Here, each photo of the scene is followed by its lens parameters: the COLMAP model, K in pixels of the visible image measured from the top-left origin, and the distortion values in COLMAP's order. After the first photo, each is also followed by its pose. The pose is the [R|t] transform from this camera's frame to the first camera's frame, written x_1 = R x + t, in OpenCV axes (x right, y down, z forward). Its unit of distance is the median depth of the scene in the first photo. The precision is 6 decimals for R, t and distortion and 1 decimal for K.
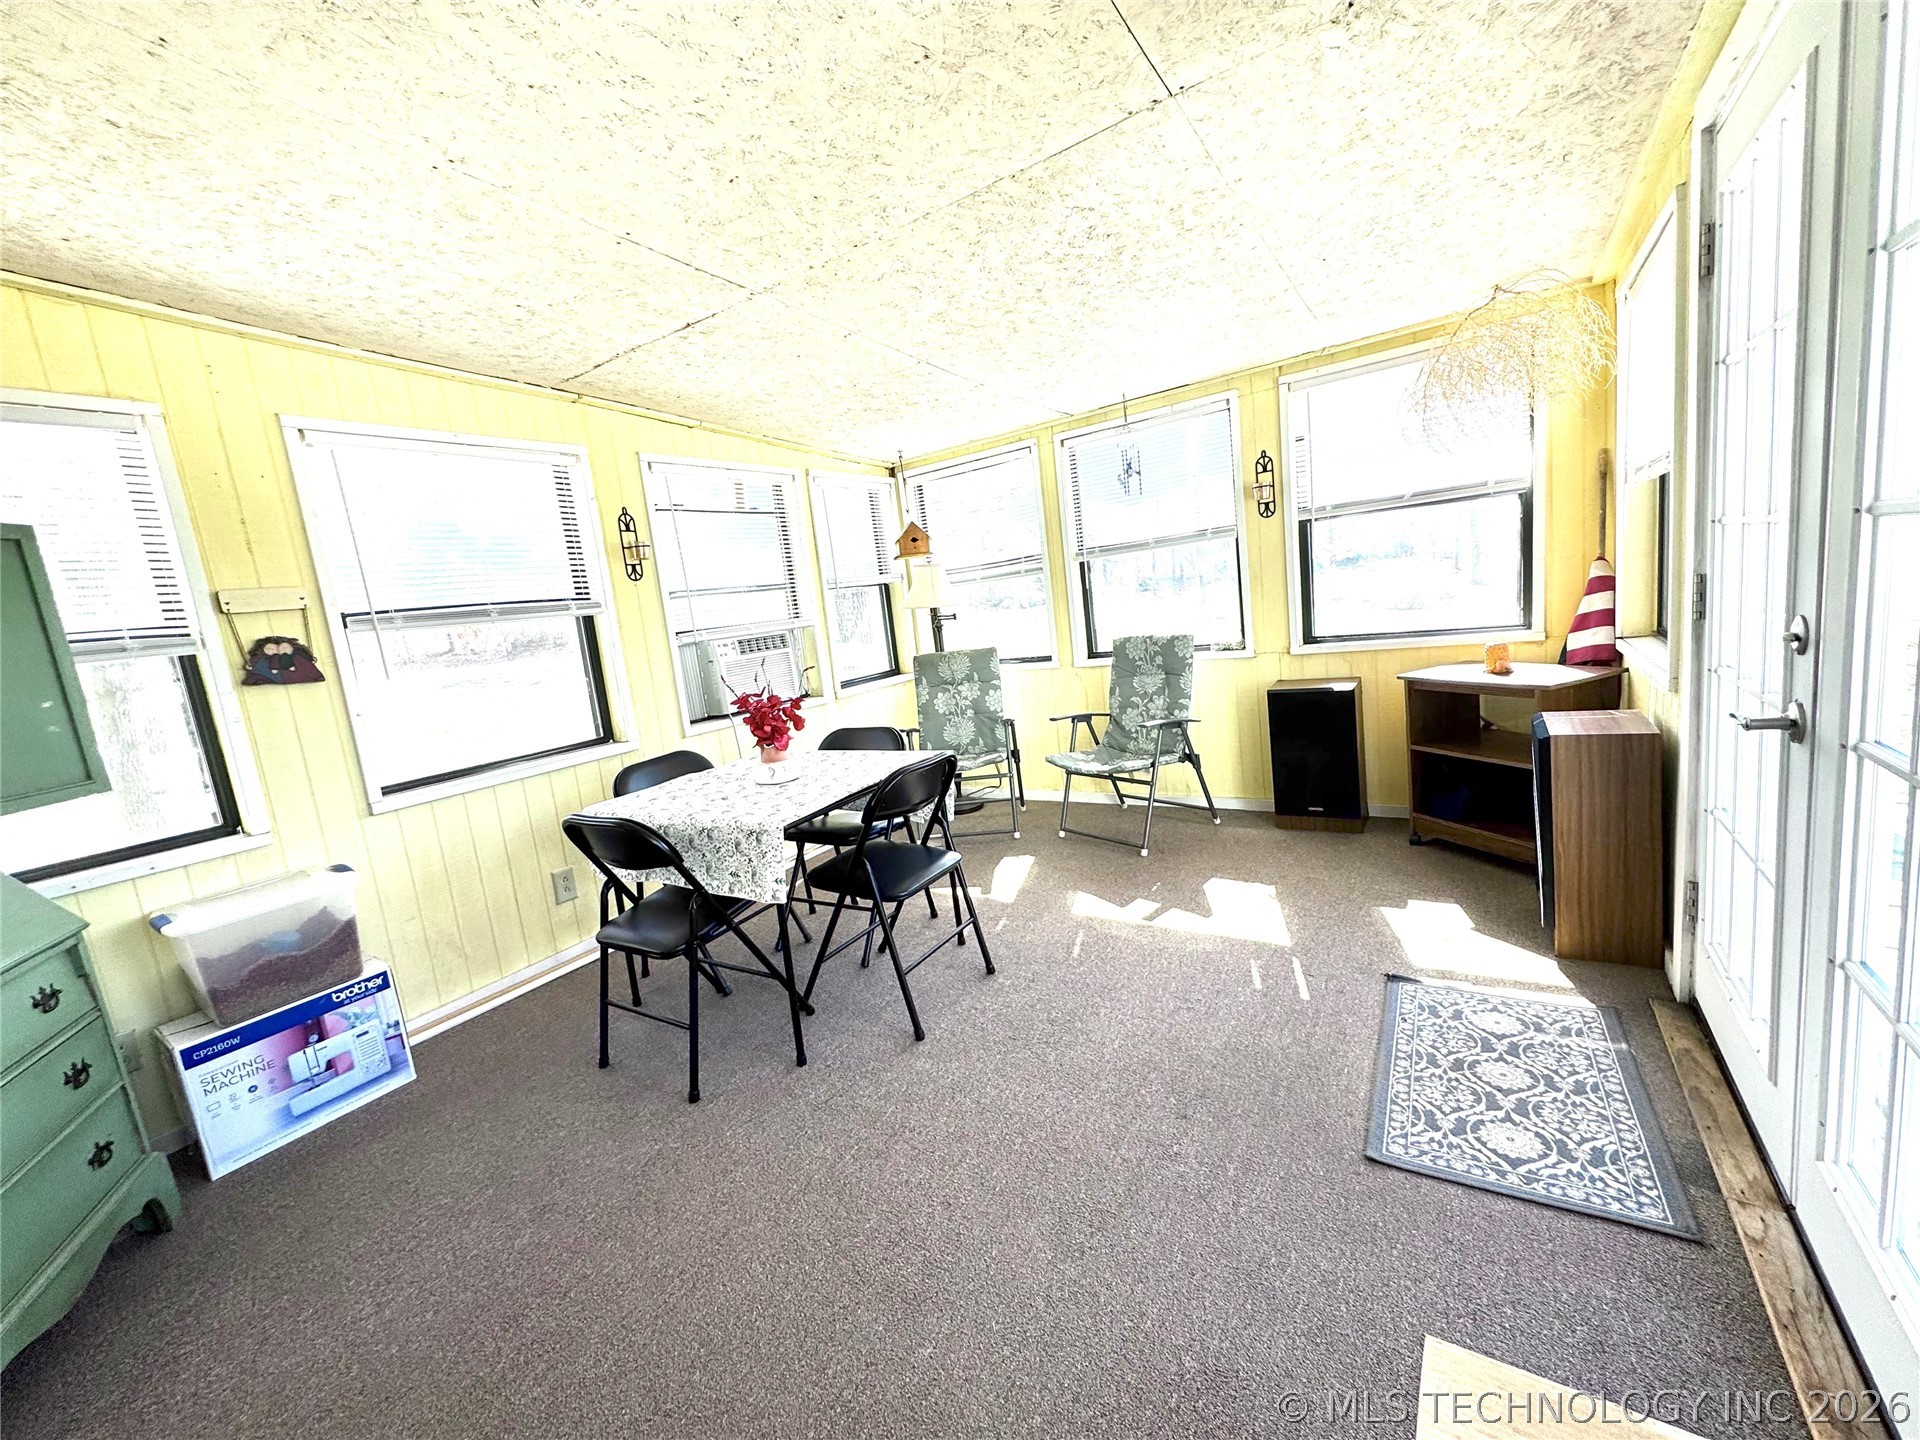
lens RADIAL K [[763.4, 0, 967.1], [0, 763.4, 713.3], [0, 0, 1]] dist [-0.001249, 0.000159]
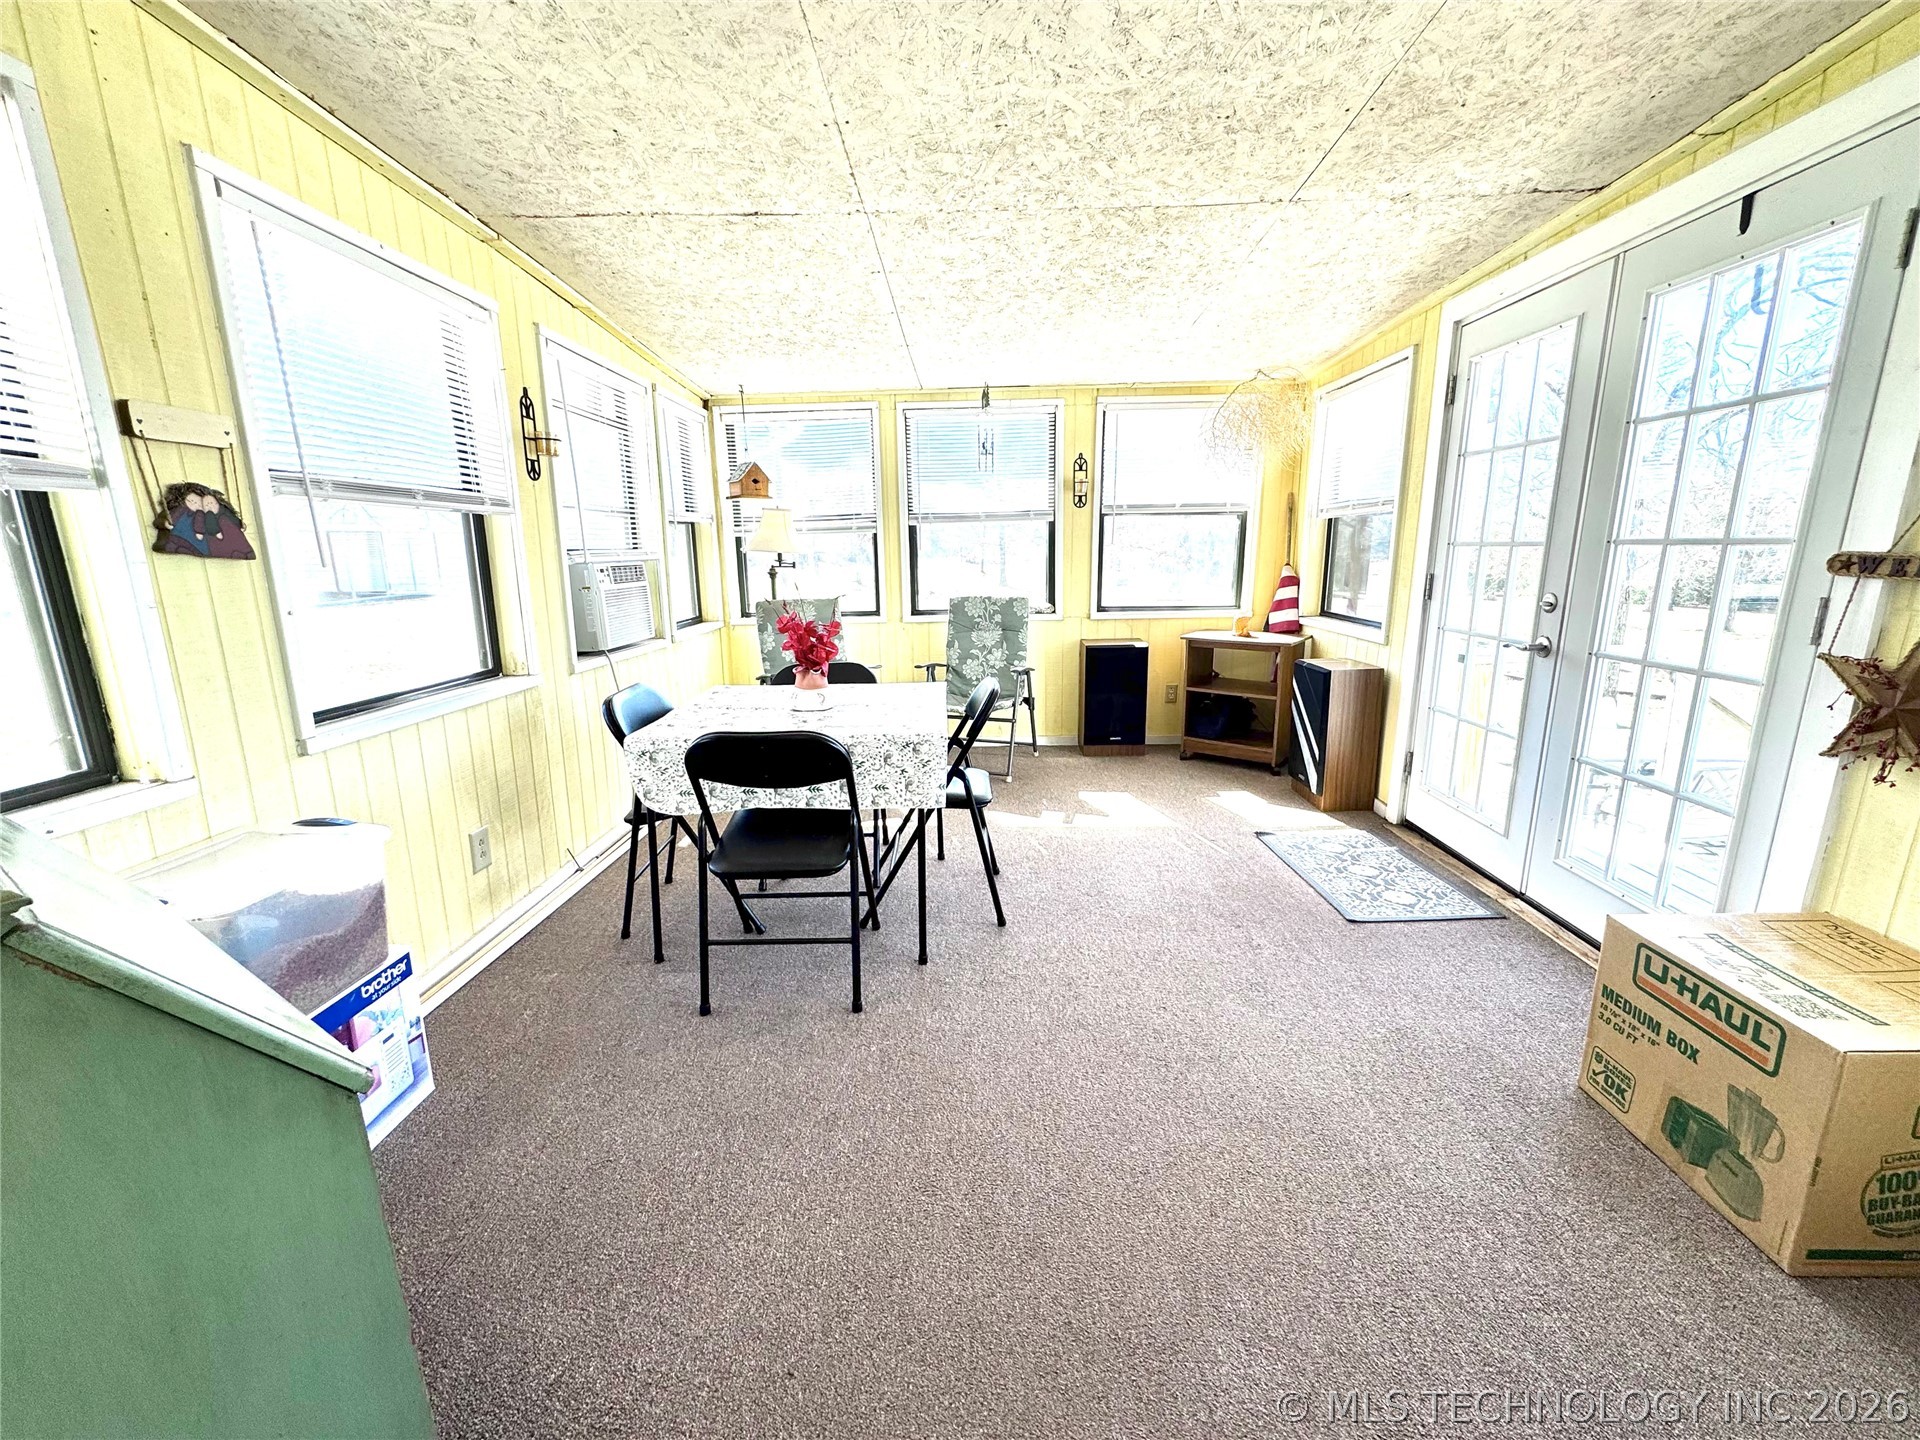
lens RADIAL K [[763.4, 0, 961.5], [0, 763.4, 713.3], [0, 0, 1]] dist [-0.001249, 0.000159]
pose [[0.841982, -0.008675, 0.539436, -0.557995], [-0.004490, 0.999723, 0.023086, 0.064304], [-0.539487, -0.021860, 0.841710, 0.059378]]
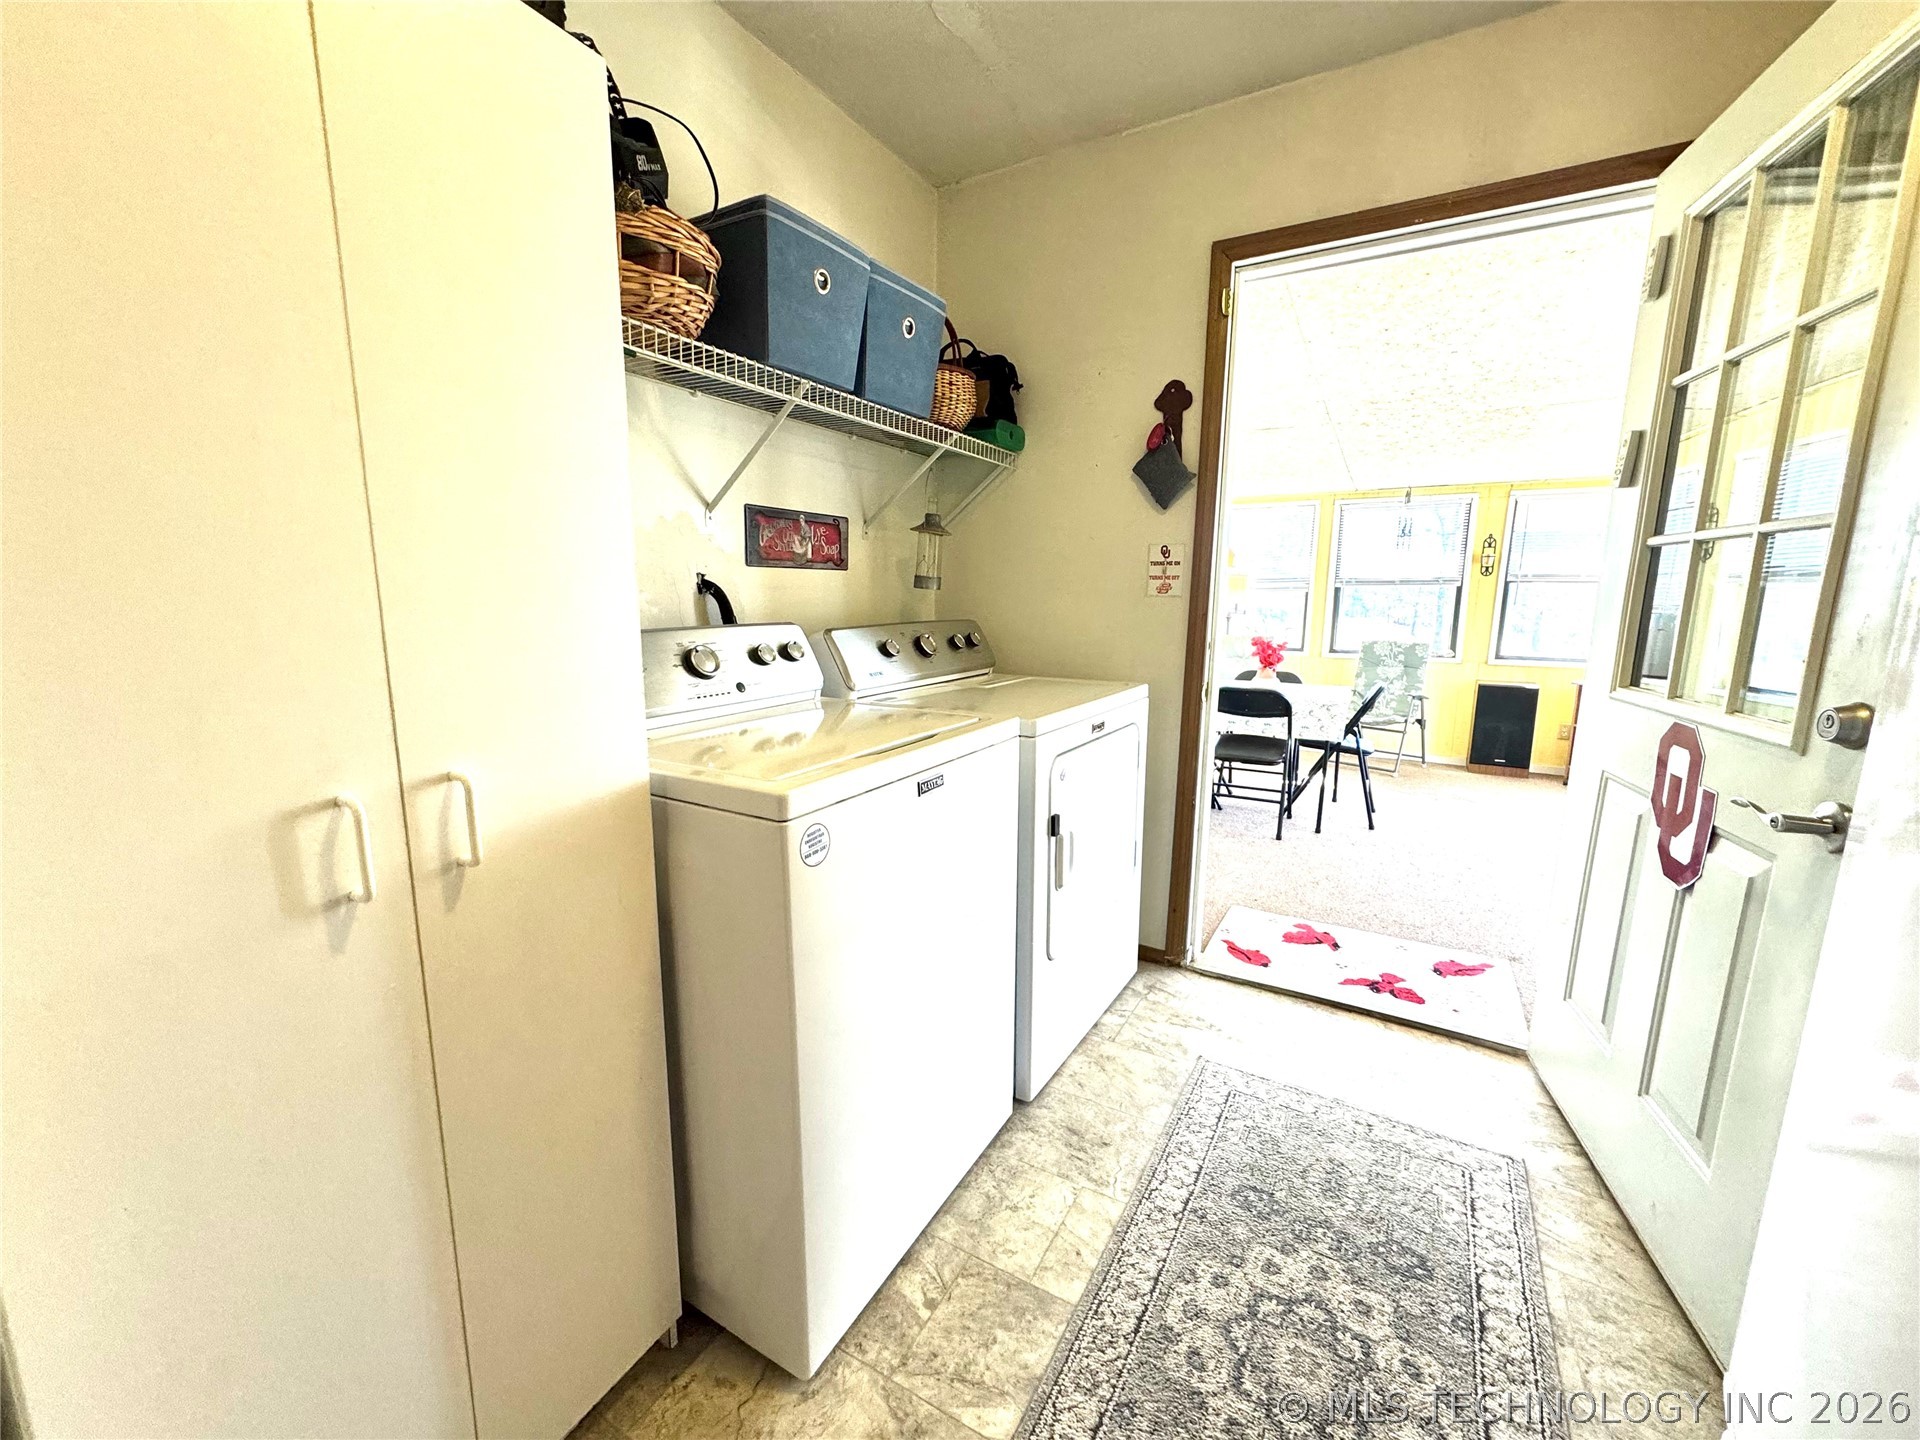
lens RADIAL K [[763.4, 0, 961.8], [0, 763.4, 716.7], [0, 0, 1]] dist [-0.001249, 0.000159]
pose [[0.989244, 0.126343, 0.073708, -0.950317], [-0.126136, 0.991985, -0.007476, 0.225758], [-0.074062, -0.001902, 0.997252, -0.618348]]
